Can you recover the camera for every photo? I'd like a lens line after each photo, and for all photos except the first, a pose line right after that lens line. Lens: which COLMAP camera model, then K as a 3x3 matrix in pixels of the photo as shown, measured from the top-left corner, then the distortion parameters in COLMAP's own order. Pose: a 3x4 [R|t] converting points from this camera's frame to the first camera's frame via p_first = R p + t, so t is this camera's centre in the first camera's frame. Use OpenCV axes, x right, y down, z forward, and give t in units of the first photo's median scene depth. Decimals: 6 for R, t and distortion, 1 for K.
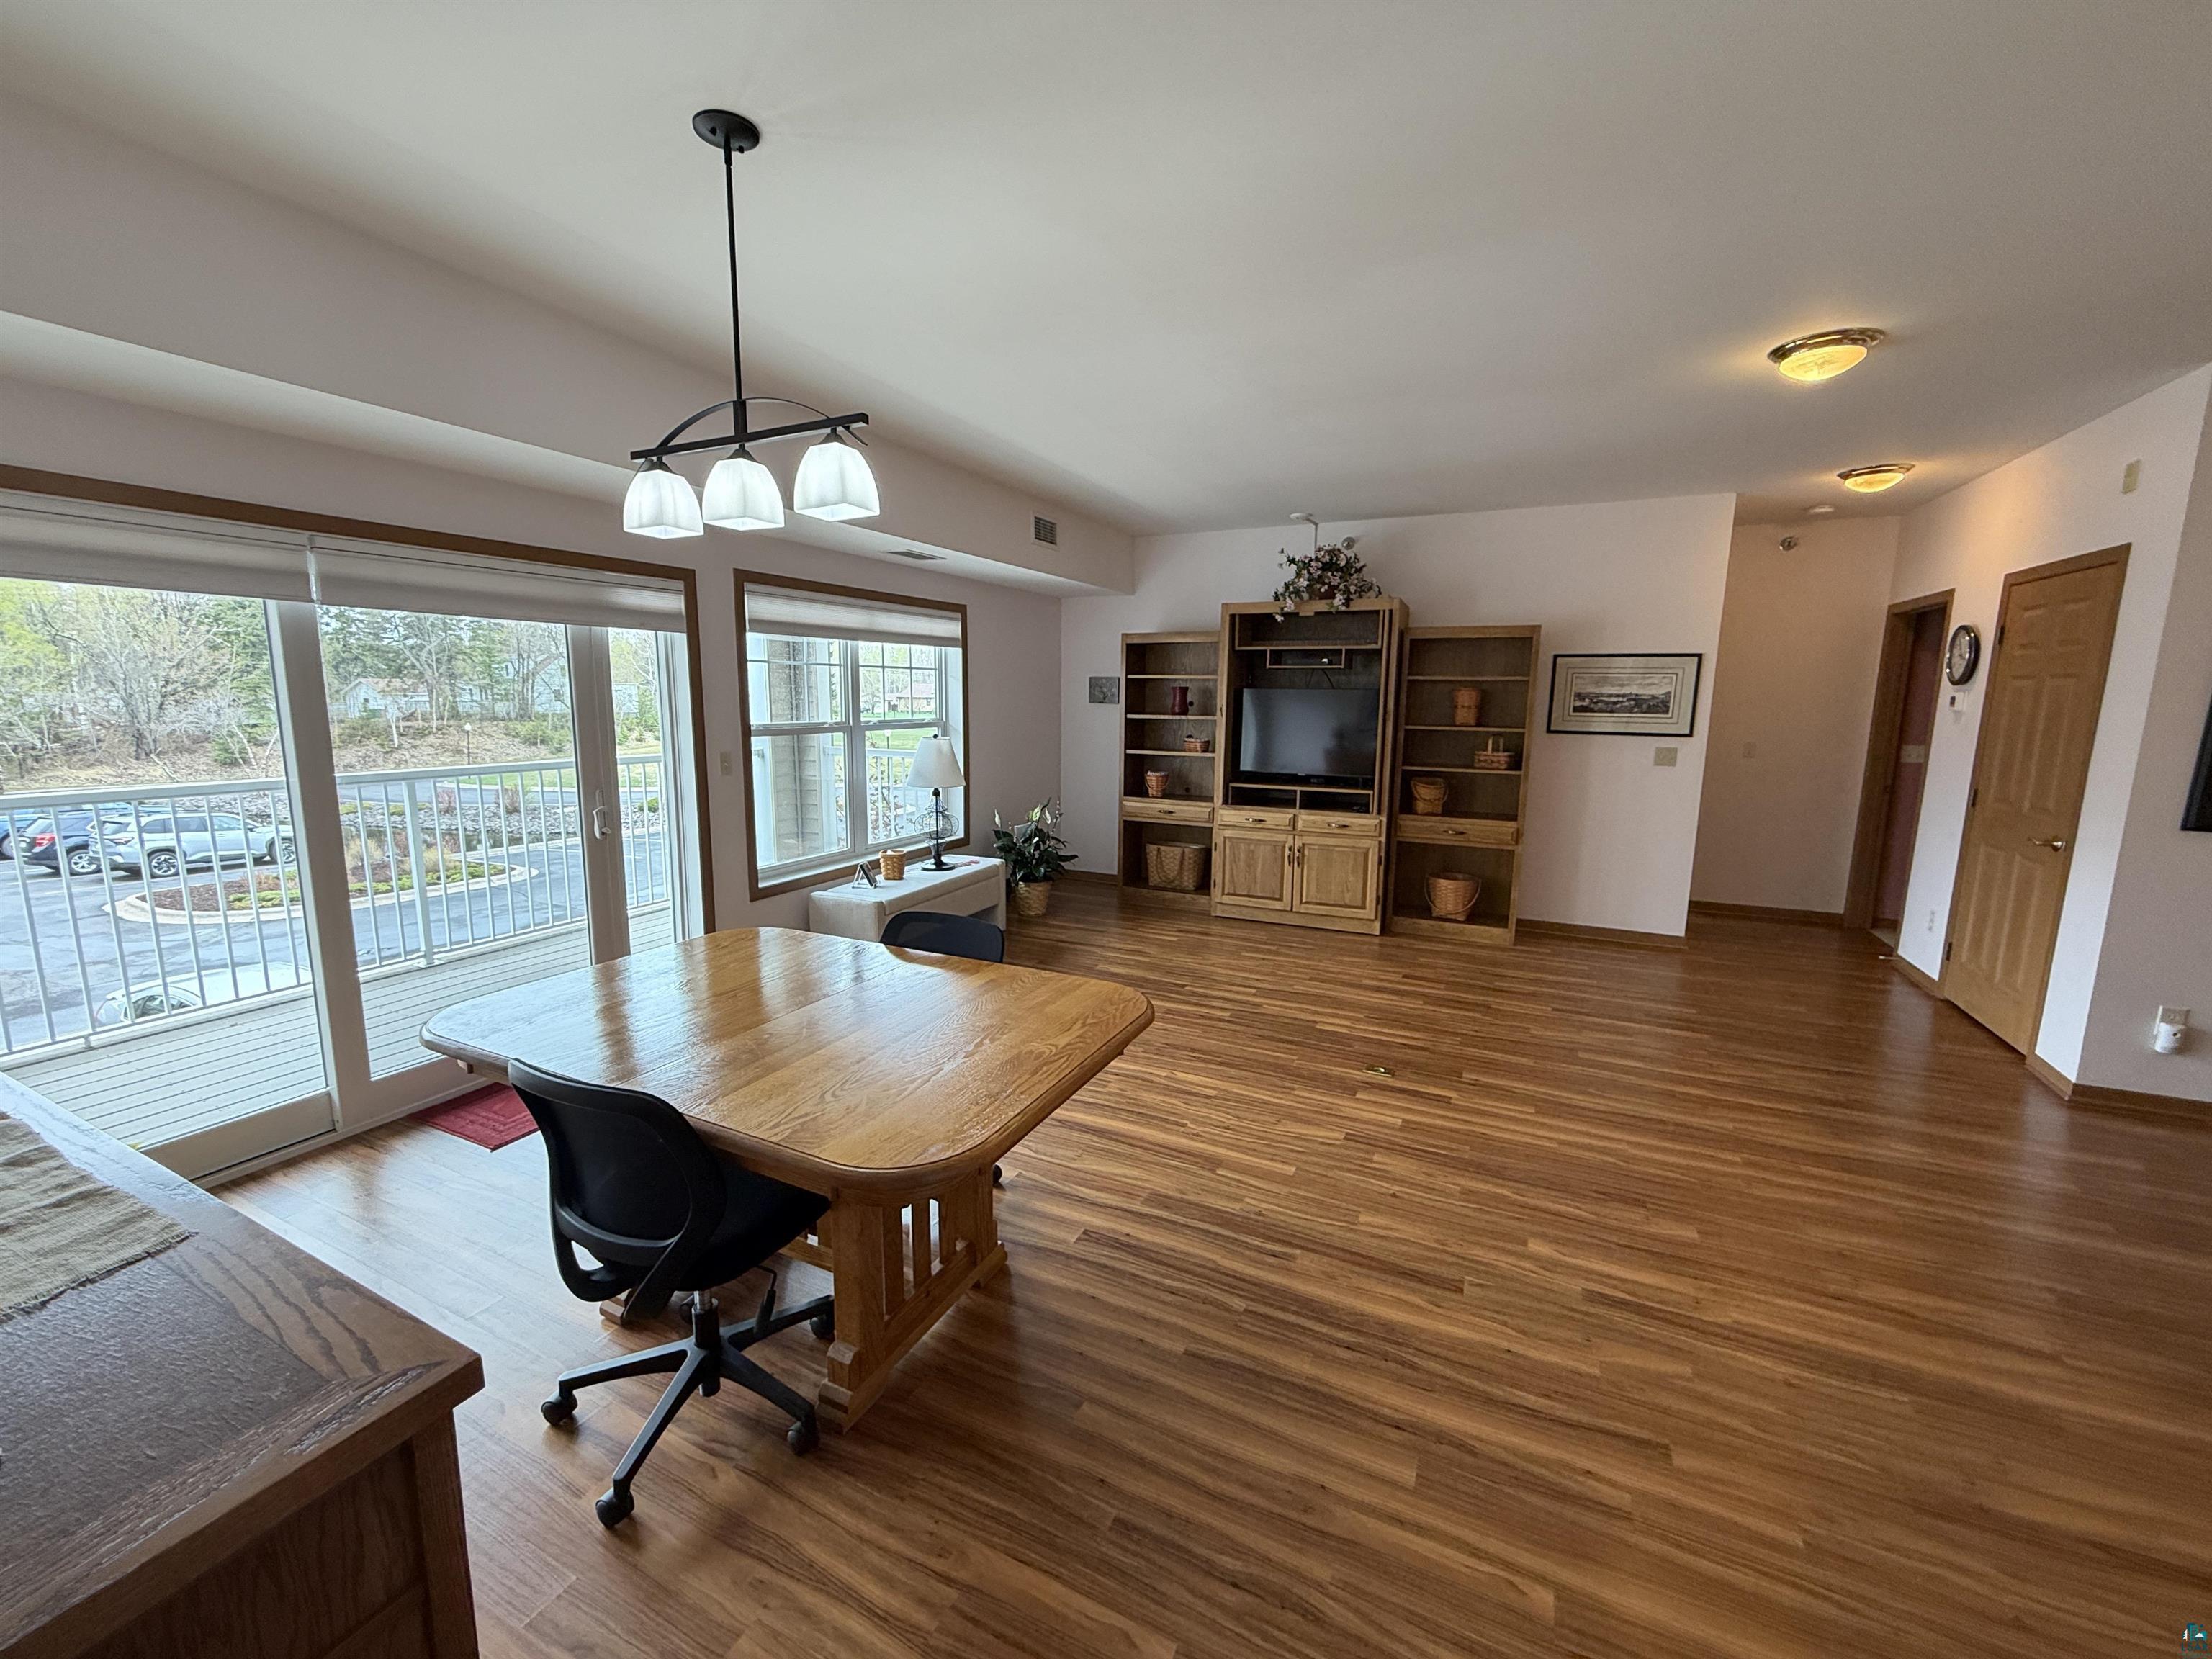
lens RADIAL K [[881.1, 0, 1098.9], [0, 881.1, 831.3], [0, 0, 1]] dist [-0.000383, 0.000098]
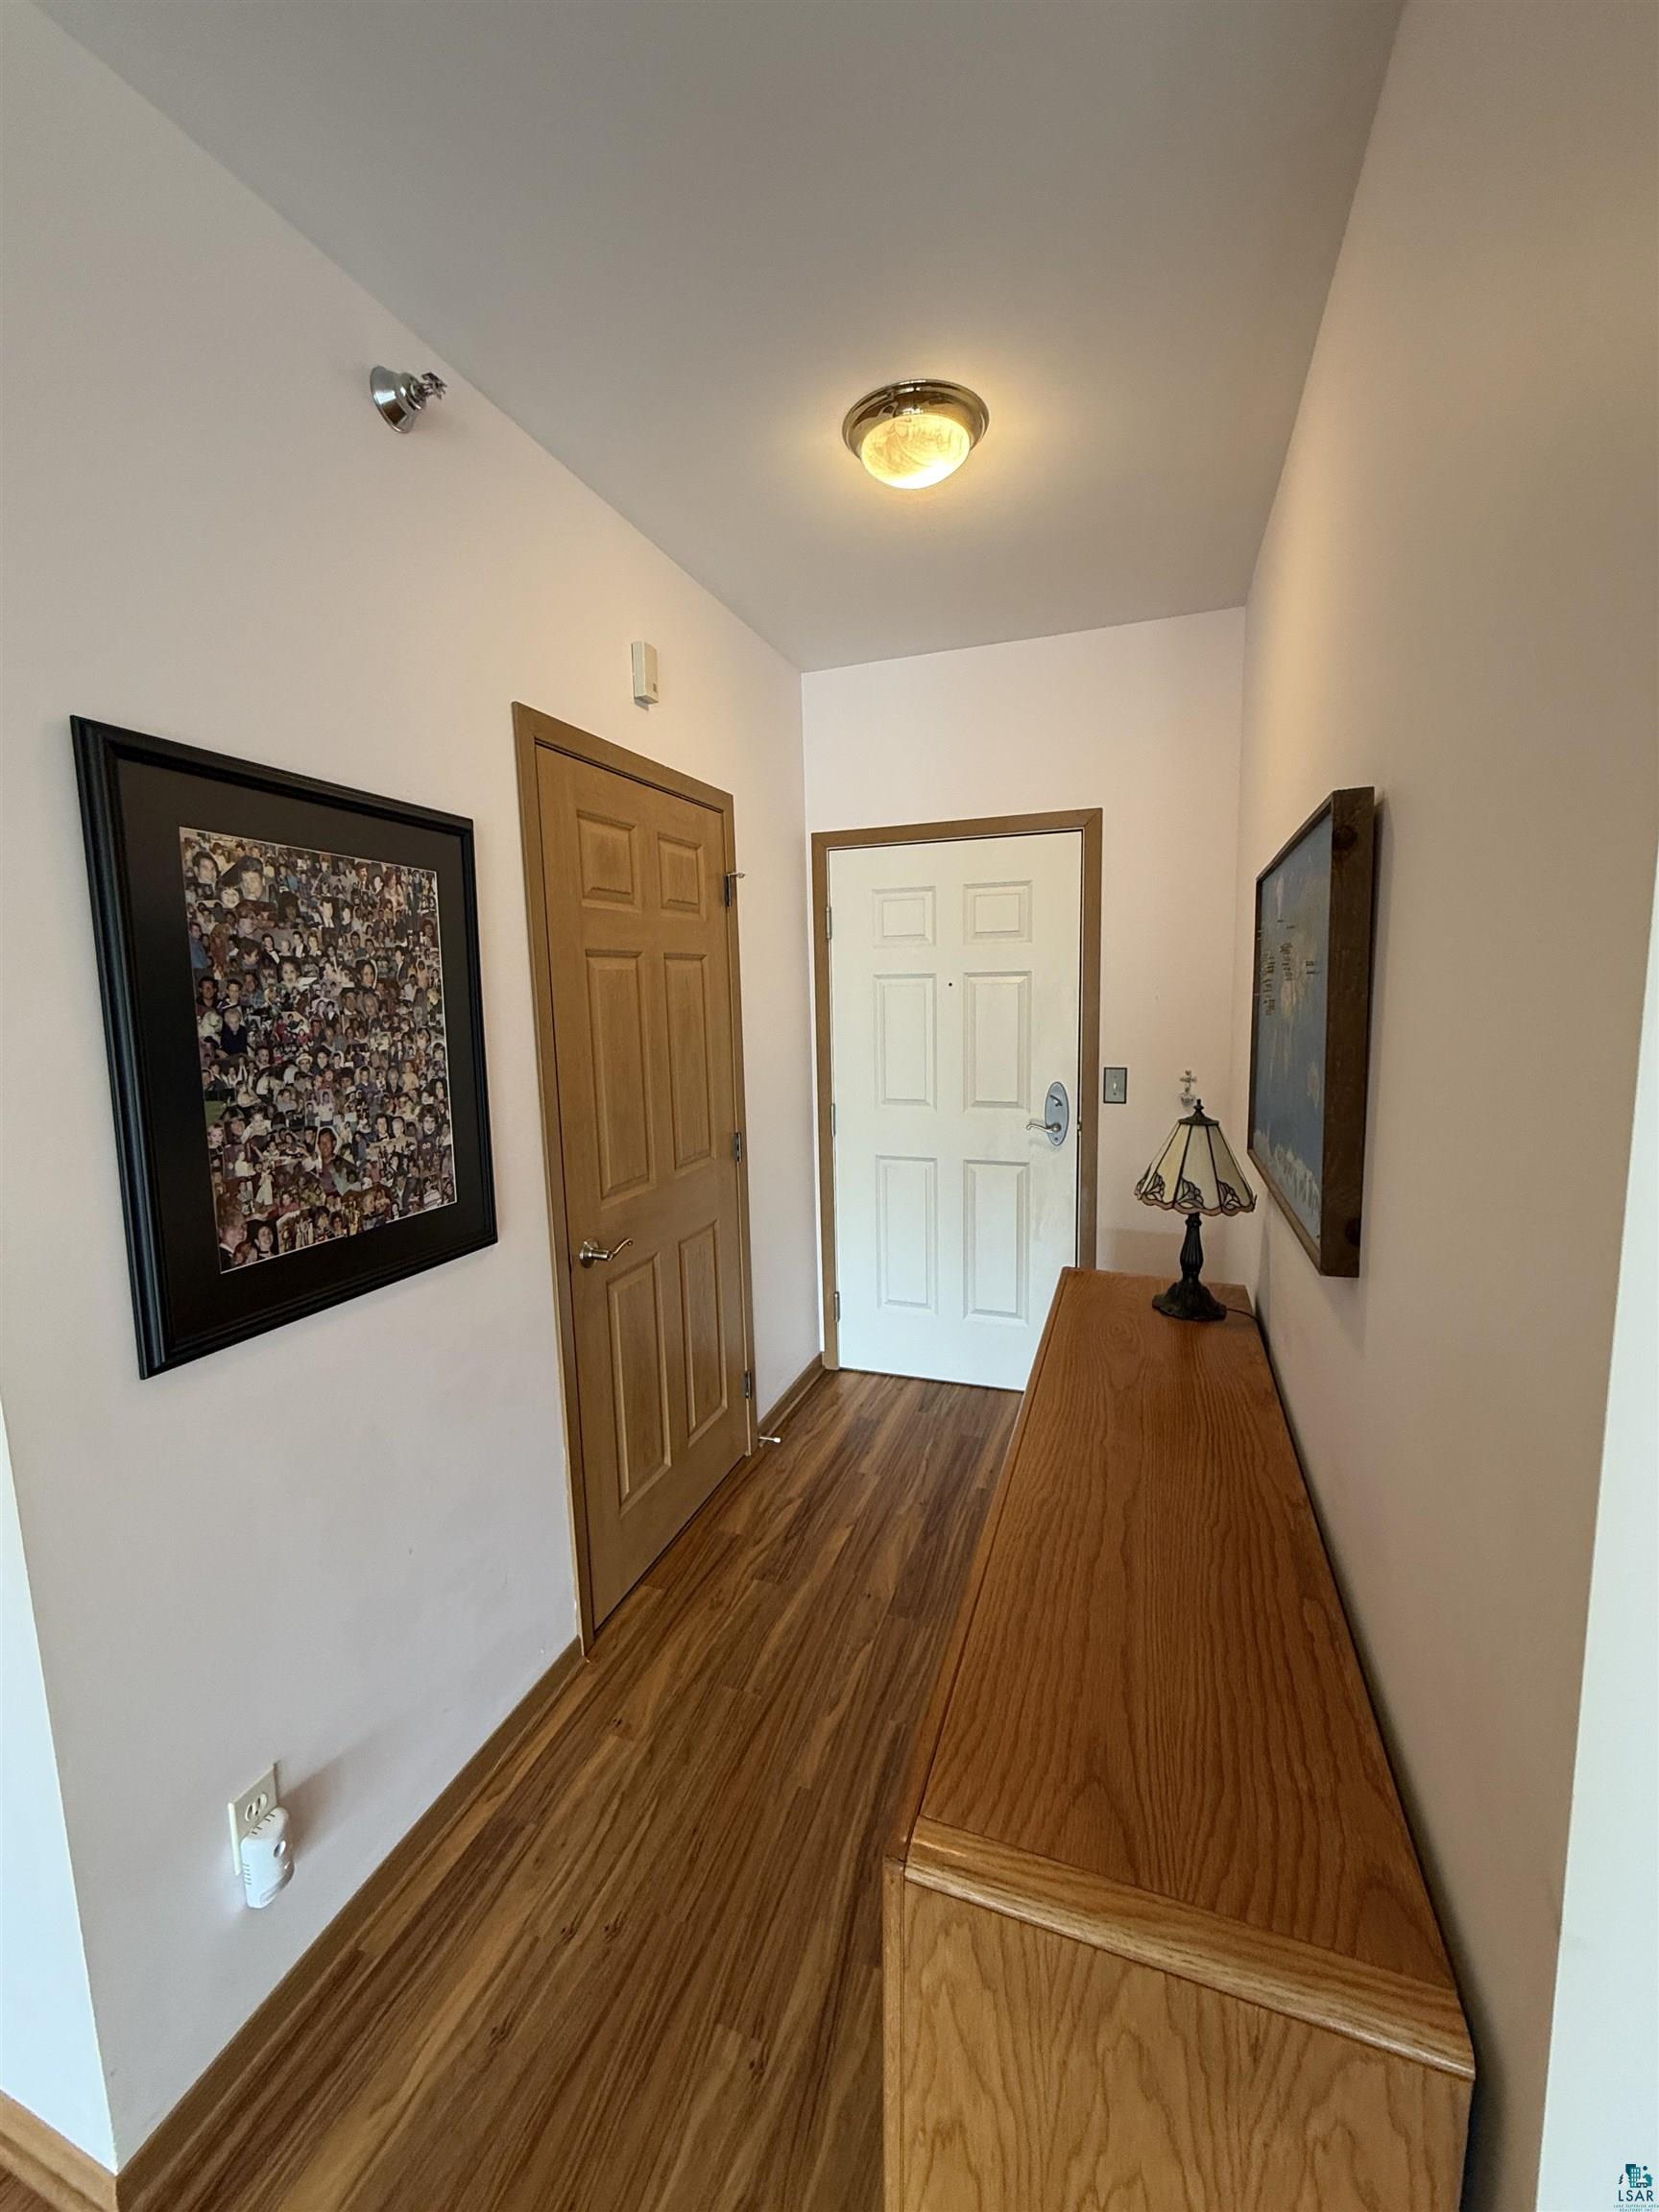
lens RADIAL K [[881.1, 0, 828.3], [0, 881.1, 1092.2], [0, 0, 1]] dist [-0.000383, 0.000098]
pose [[-0.110808, -0.129075, 0.985424, 0.555182], [0.177601, 0.972998, 0.147418, -0.074543], [-0.977844, 0.191348, -0.084892, 0.474666]]
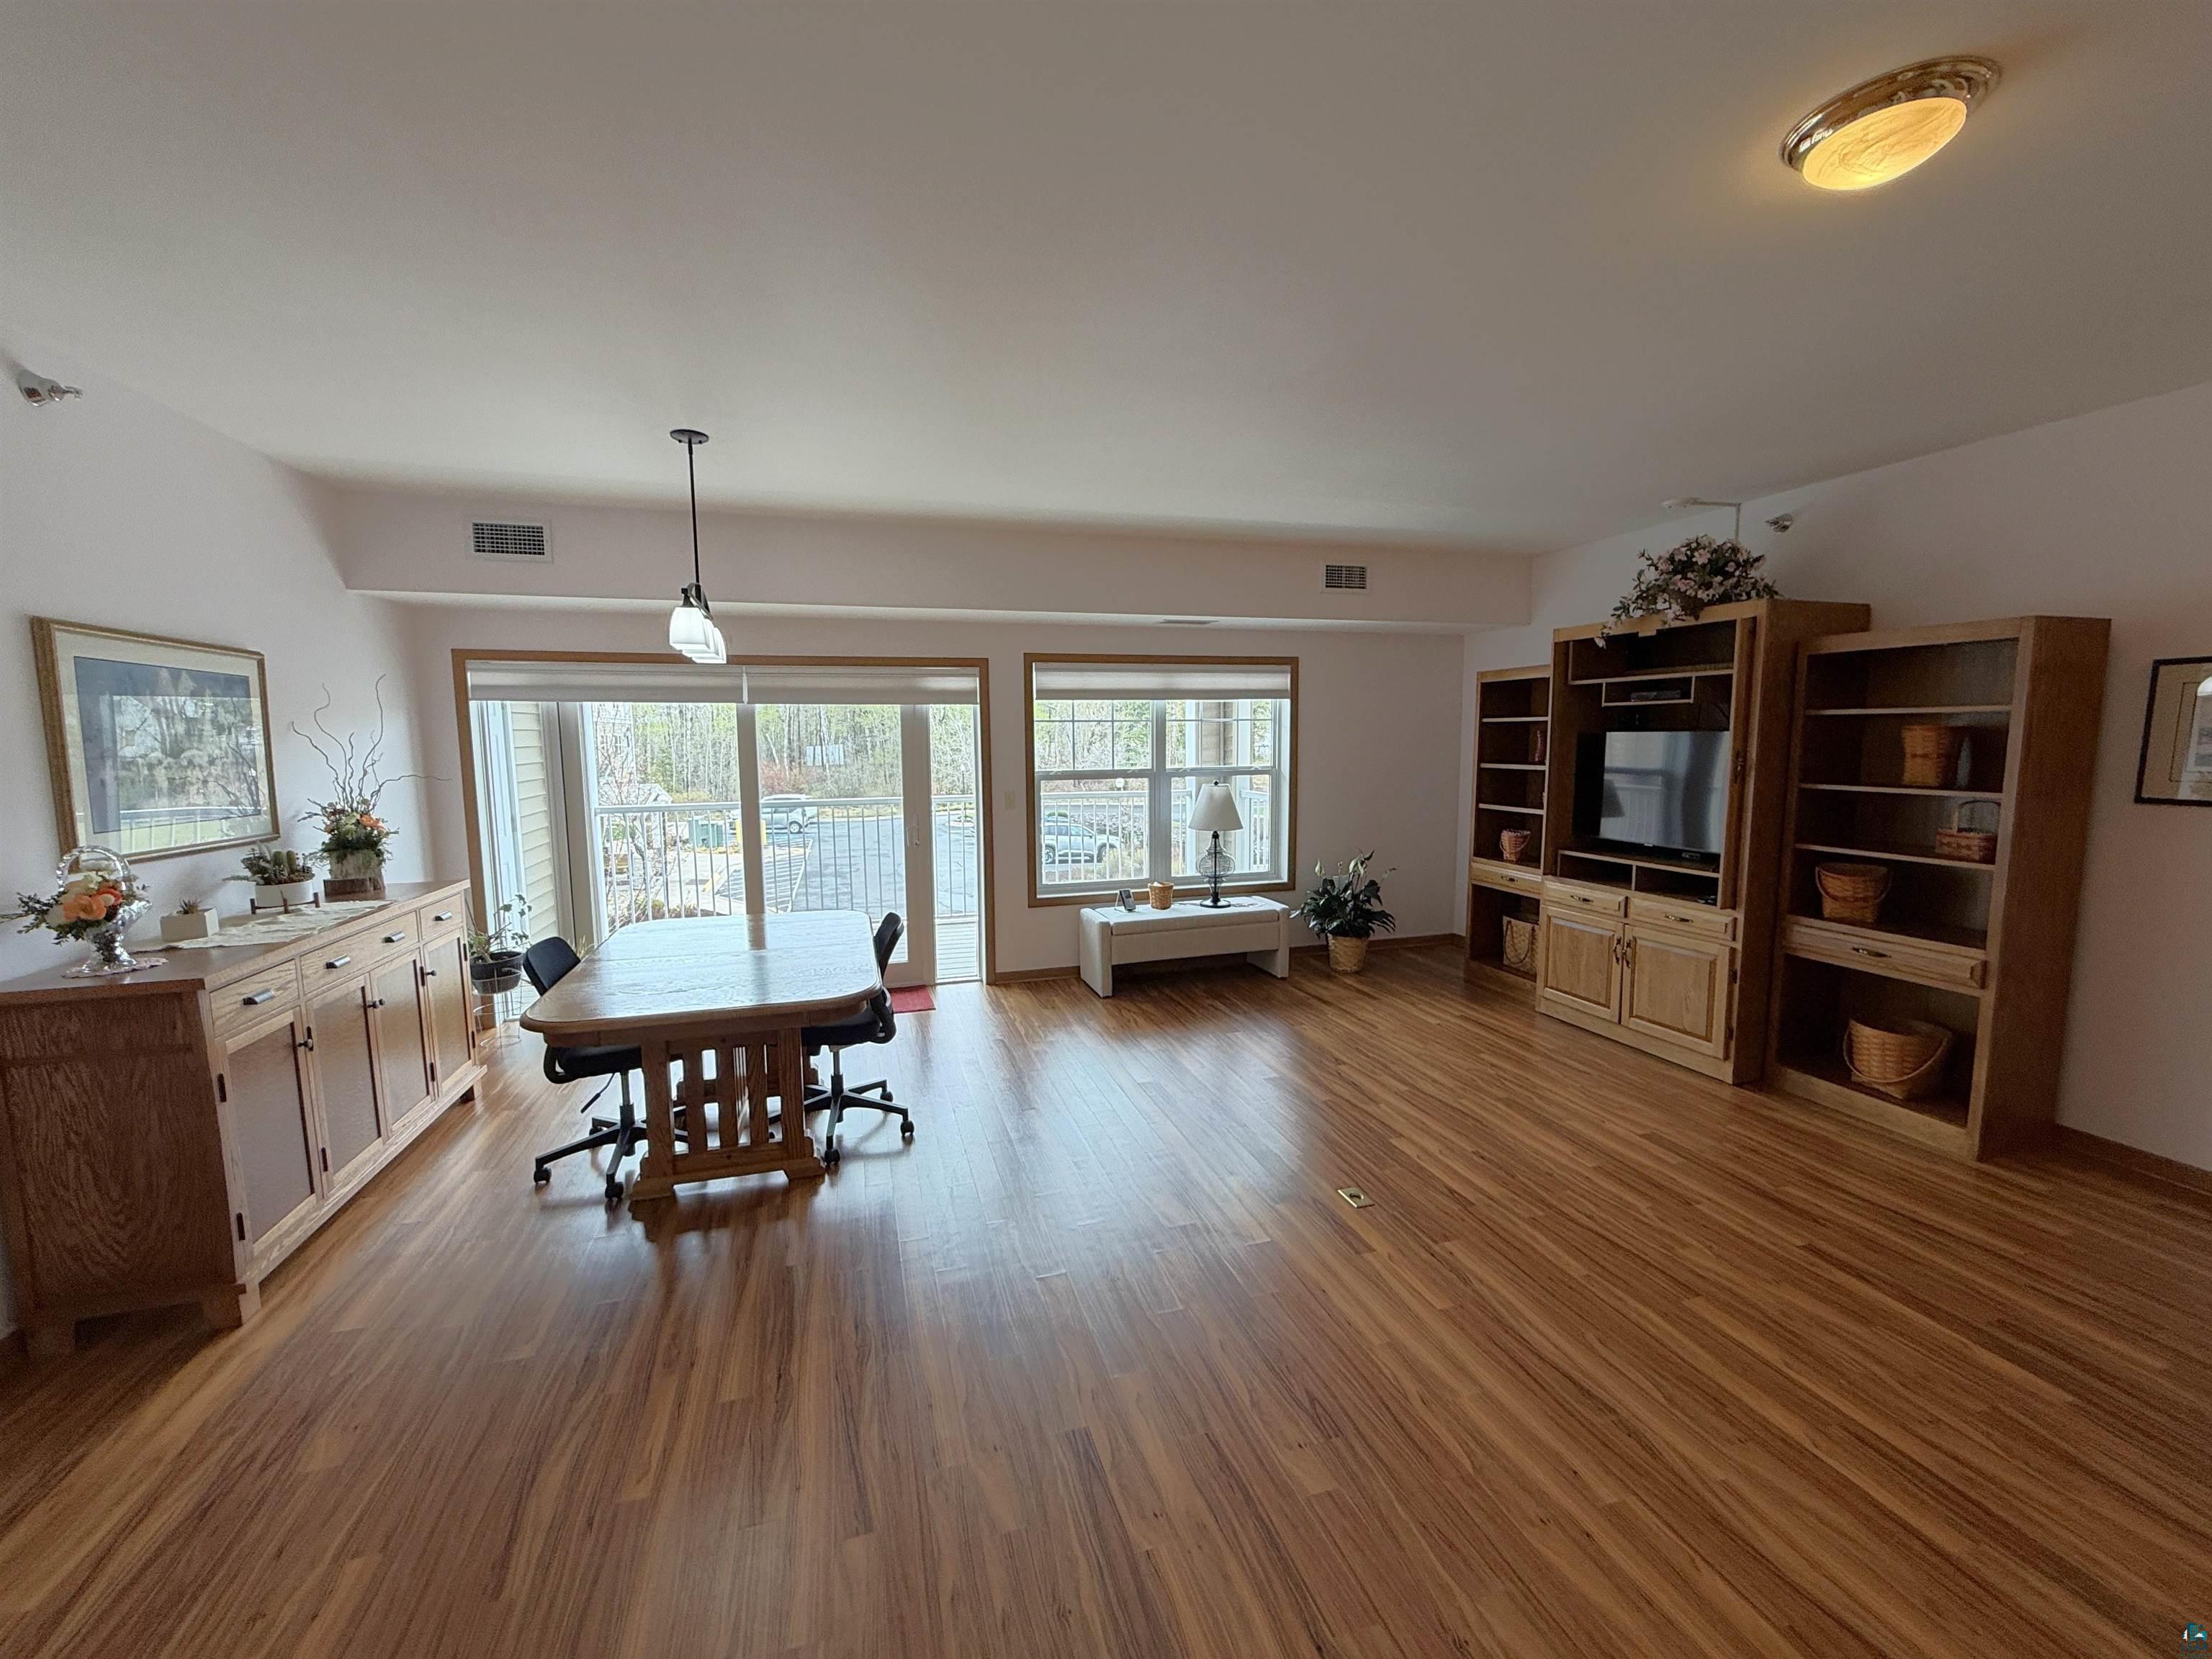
lens RADIAL K [[881.1, 0, 1096.8], [0, 881.1, 830.4], [0, 0, 1]] dist [-0.000383, 0.000098]
pose [[0.672172, 0.062044, -0.737791, 0.540519], [-0.098050, 0.995166, -0.005642, -0.030845], [0.733874, 0.076133, 0.675005, 0.173084]]
